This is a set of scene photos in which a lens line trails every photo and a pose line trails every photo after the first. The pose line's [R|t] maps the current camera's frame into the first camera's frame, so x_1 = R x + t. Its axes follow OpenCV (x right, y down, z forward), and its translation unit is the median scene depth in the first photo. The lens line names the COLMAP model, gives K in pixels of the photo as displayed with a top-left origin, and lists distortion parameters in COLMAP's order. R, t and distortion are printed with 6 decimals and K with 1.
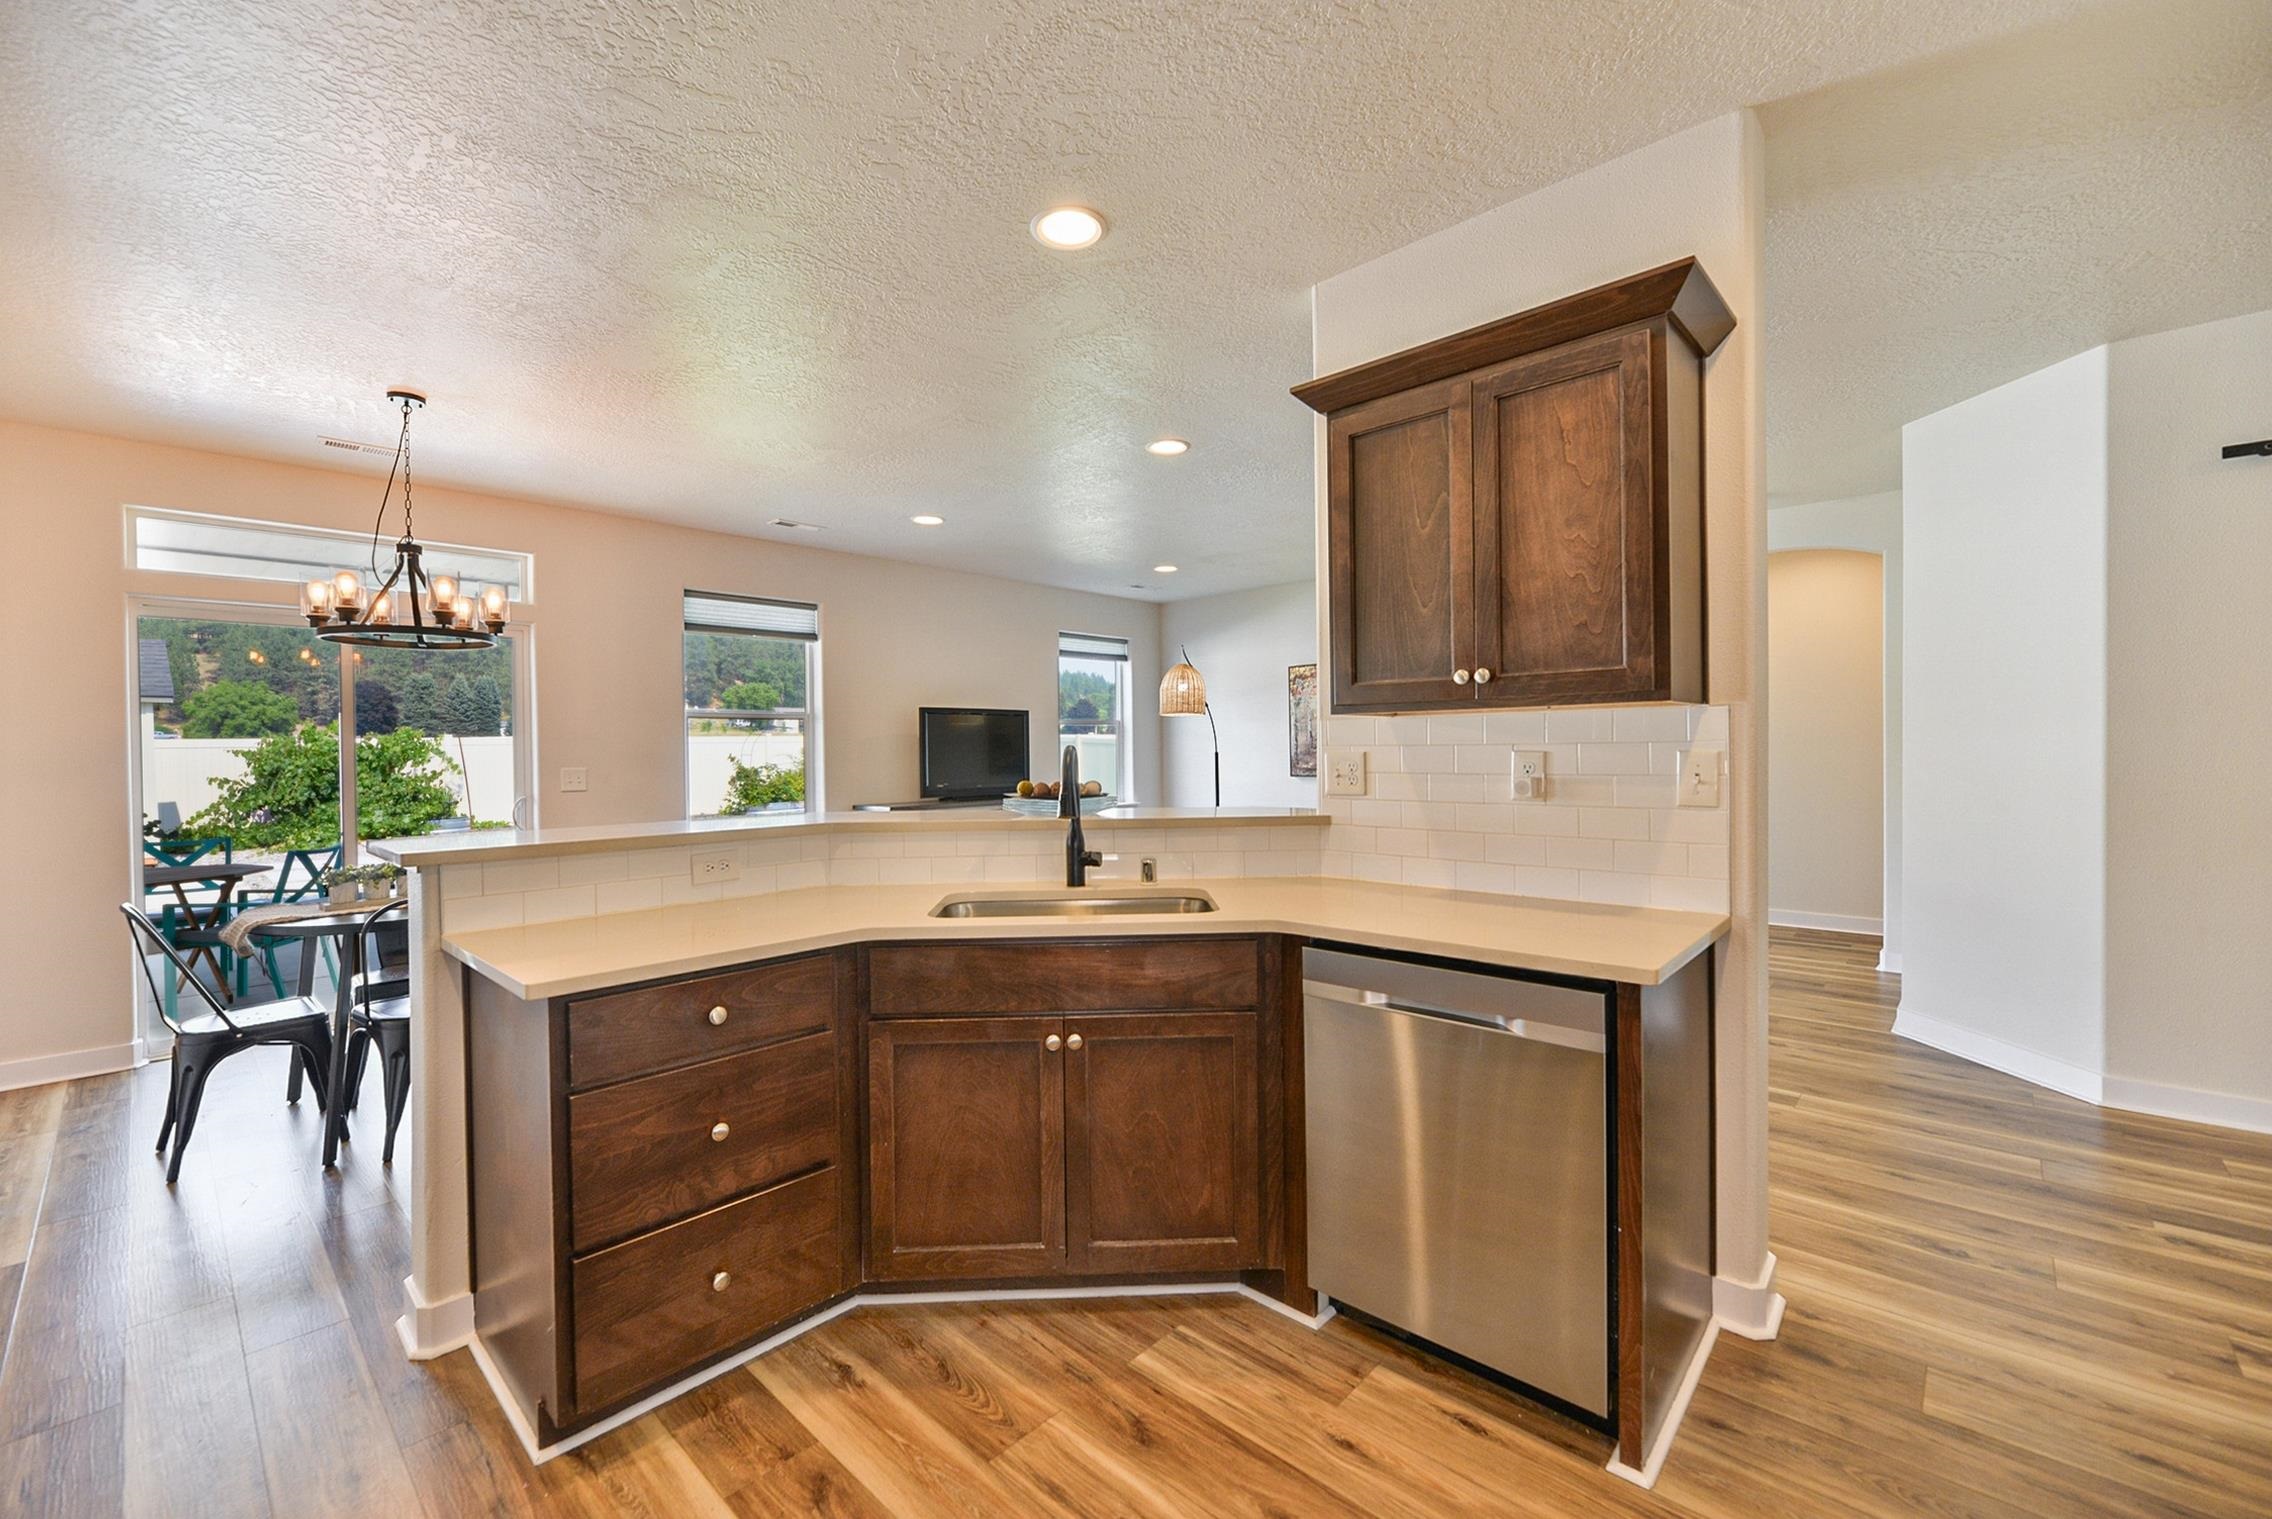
lens RADIAL K [[918.5, 0, 1127.6], [0, 918.5, 768.8], [0, 0, 1]] dist [0.000043, -0.000176]
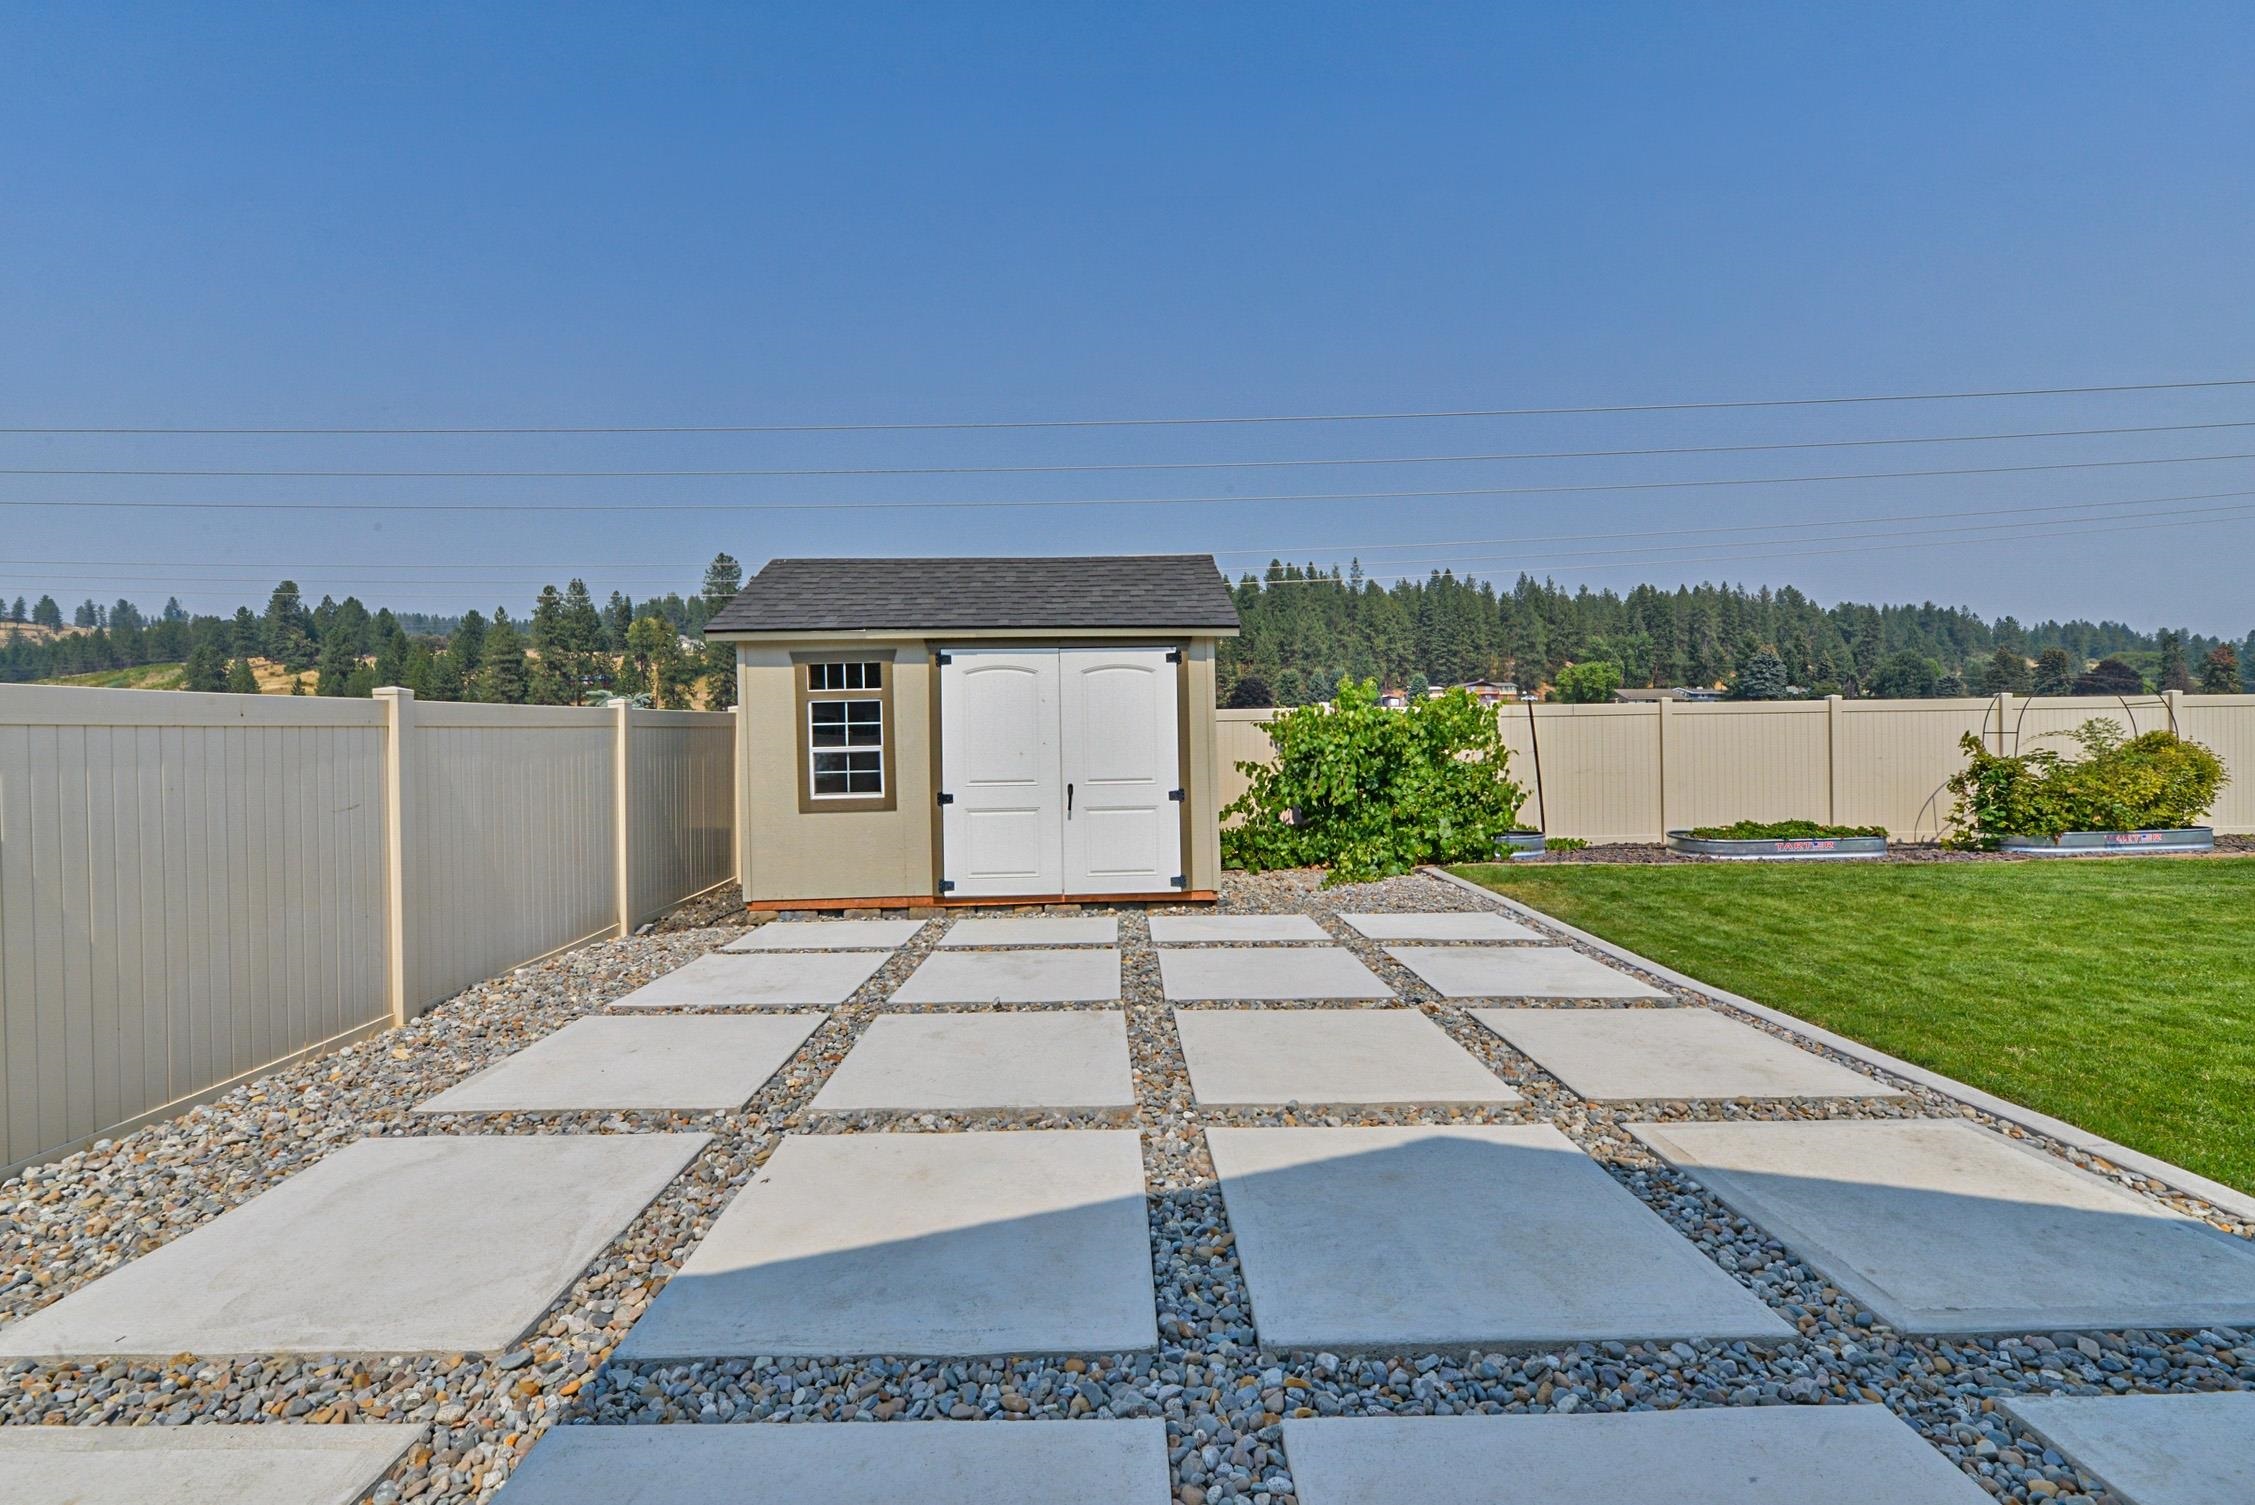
lens RADIAL K [[976.6, 0, 1119.0], [0, 976.6, 754.8], [0, 0, 1]] dist [0.000513, -0.000710]
pose [[0.688569, 0.011835, -0.725074, -0.977851], [-0.015513, 0.999878, 0.001589, 0.008825], [0.725005, 0.010154, 0.688669, 0.763140]]
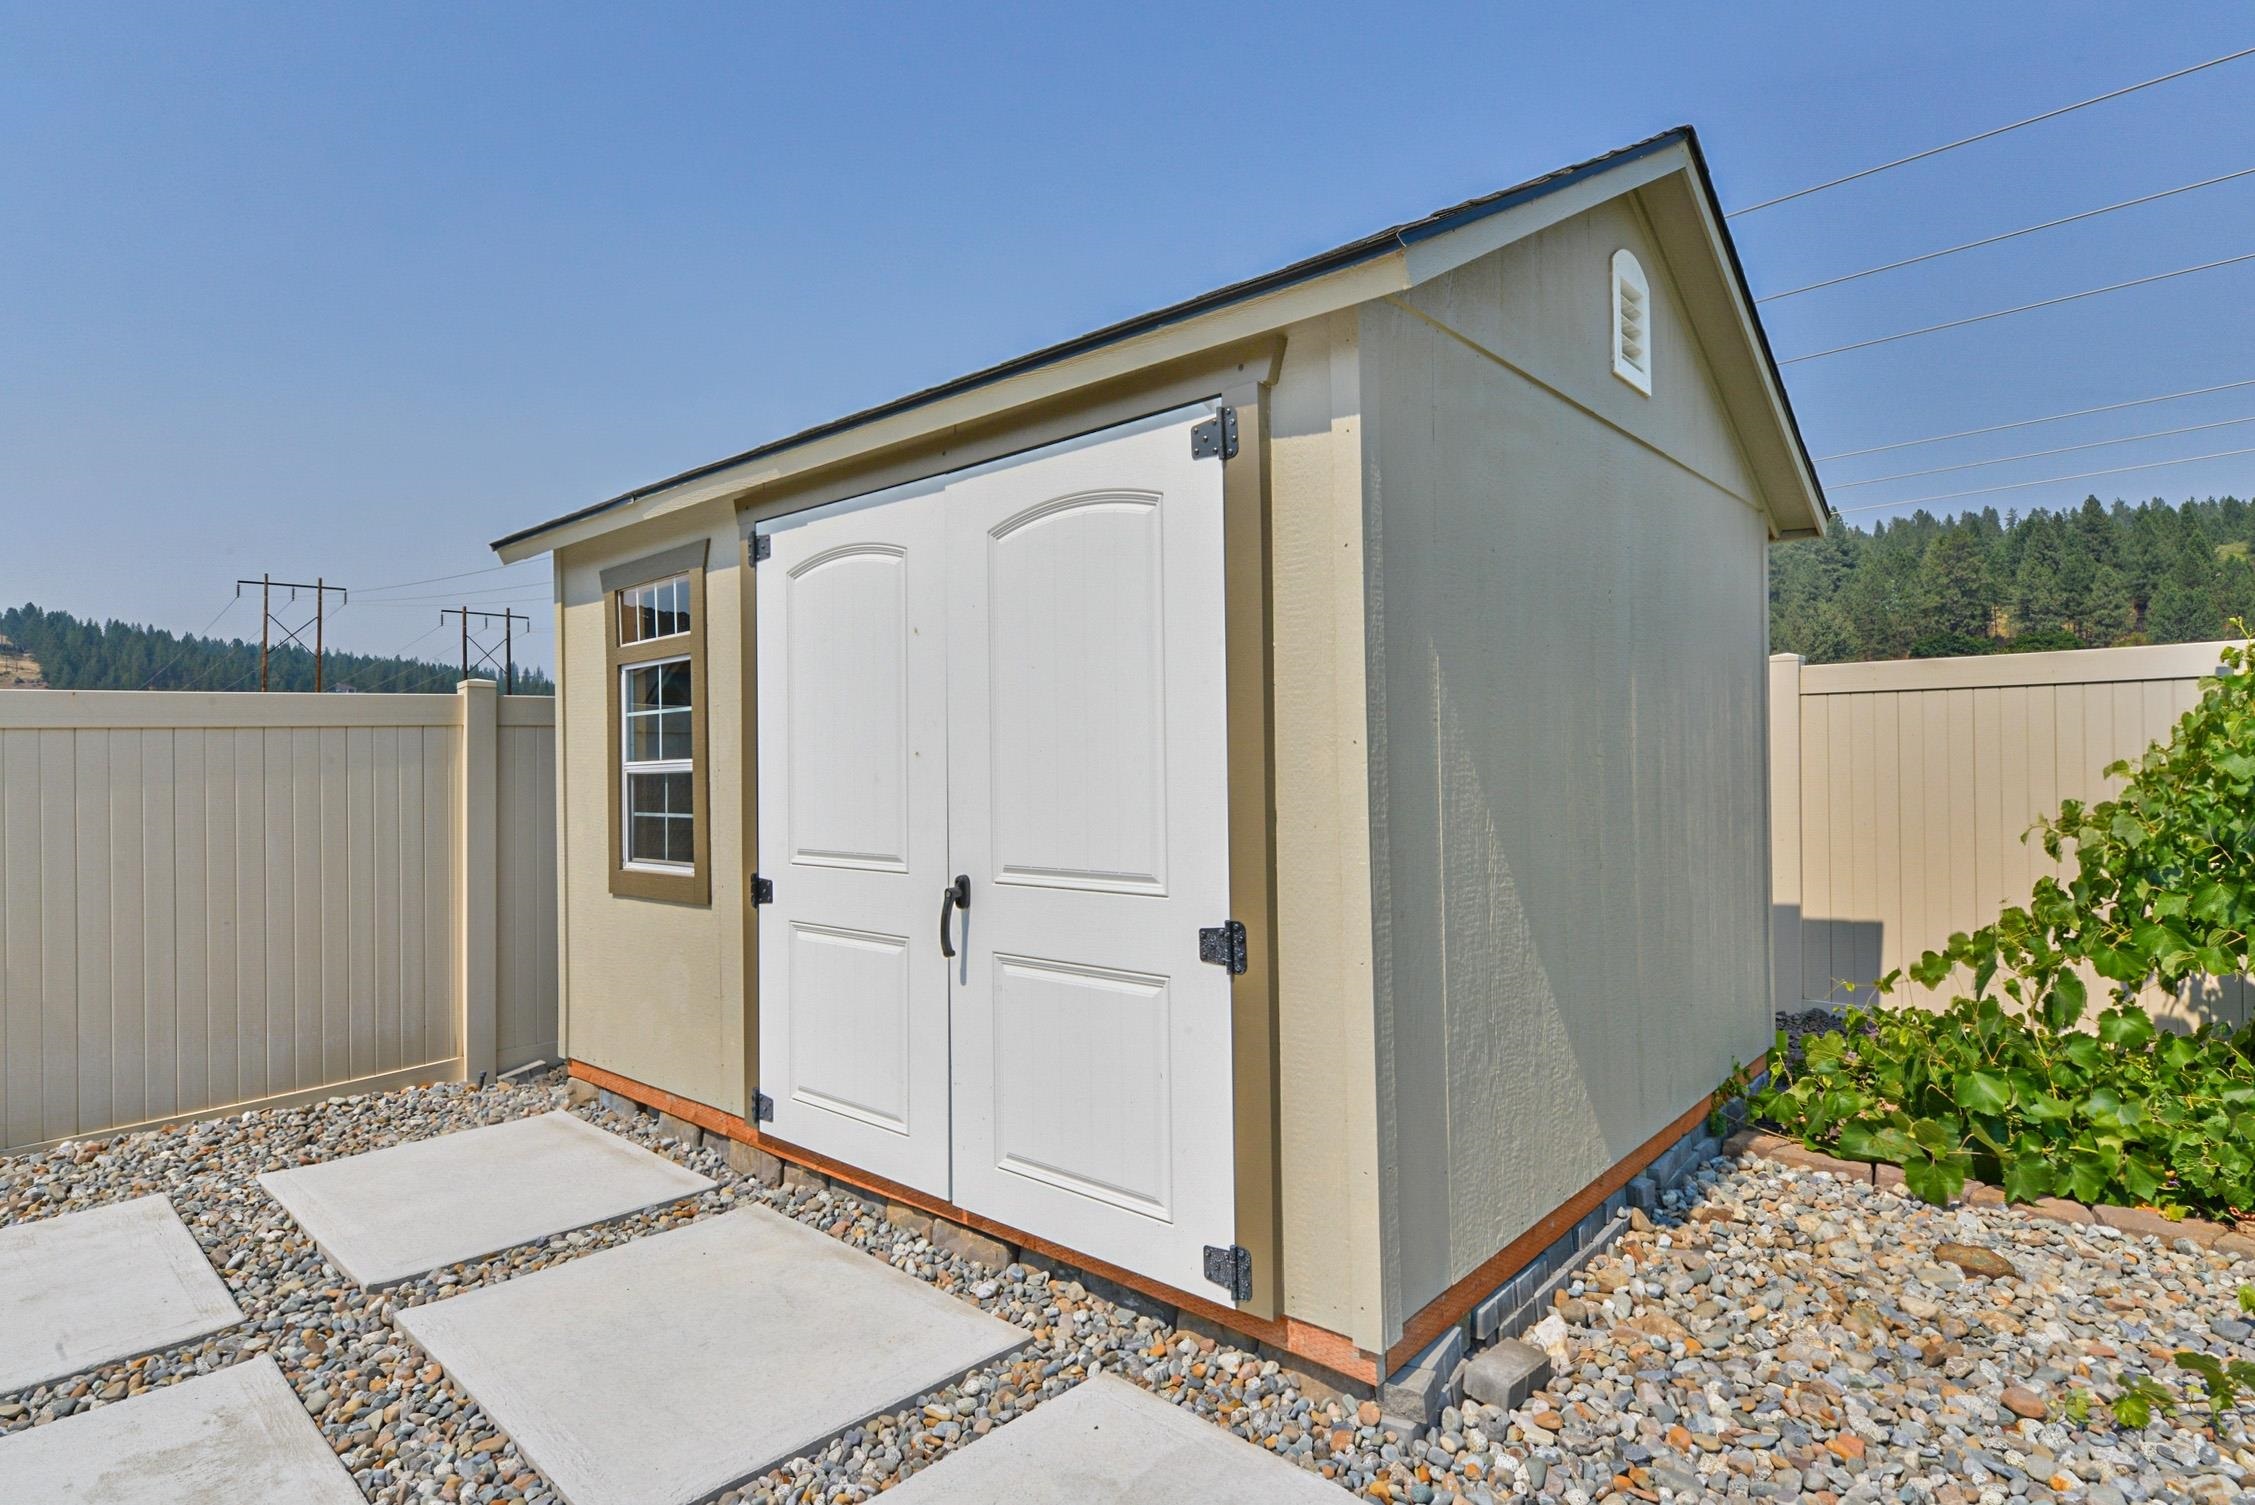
lens RADIAL K [[1165.5, 0, 1127.5], [0, 1165.5, 752.5], [0, 0, 1]] dist [0.006196, -0.000364]
pose [[-0.004530, 0.004759, -0.999978, -1.347238], [-0.014535, 0.999883, 0.004824, -0.003777], [0.999884, 0.014556, -0.004460, 1.485385]]
